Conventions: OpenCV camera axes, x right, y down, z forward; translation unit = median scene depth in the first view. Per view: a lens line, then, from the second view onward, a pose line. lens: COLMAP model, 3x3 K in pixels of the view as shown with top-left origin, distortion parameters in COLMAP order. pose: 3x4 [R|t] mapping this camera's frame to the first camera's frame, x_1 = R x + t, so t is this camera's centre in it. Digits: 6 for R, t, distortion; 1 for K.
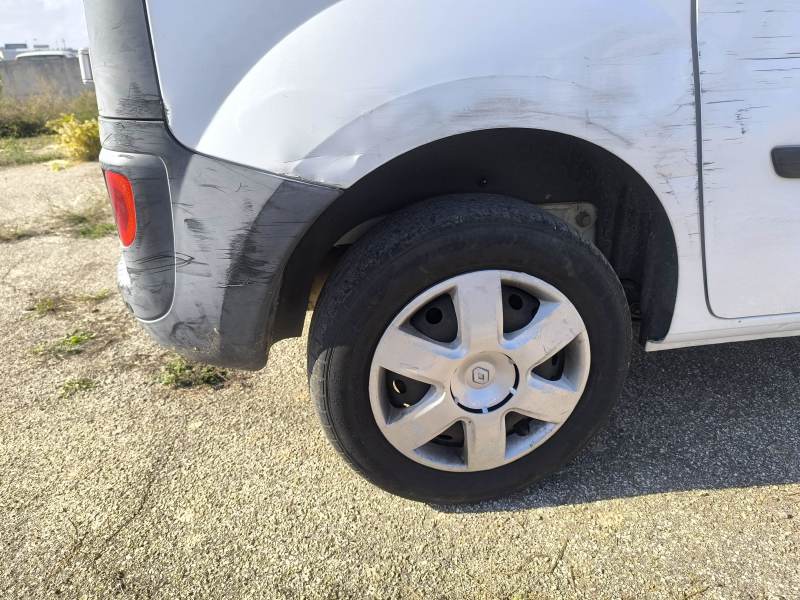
lens RADIAL K [[519.8, 0, 415.0], [0, 519.8, 325.2], [0, 0, 1]] dist [0.031227, -0.043332]
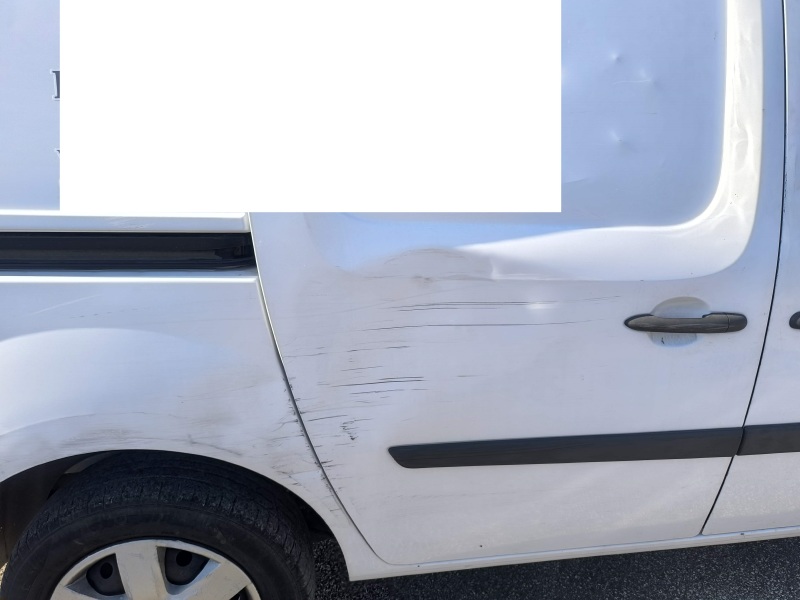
lens RADIAL K [[519.8, 0, 415.0], [0, 519.8, 325.2], [0, 0, 1]] dist [0.031227, -0.043332]
pose [[0.998979, 0.033240, -0.030600, 0.772450], [-0.034654, 0.998297, -0.046929, -0.554598], [0.028988, 0.047941, 0.998429, -0.135238]]
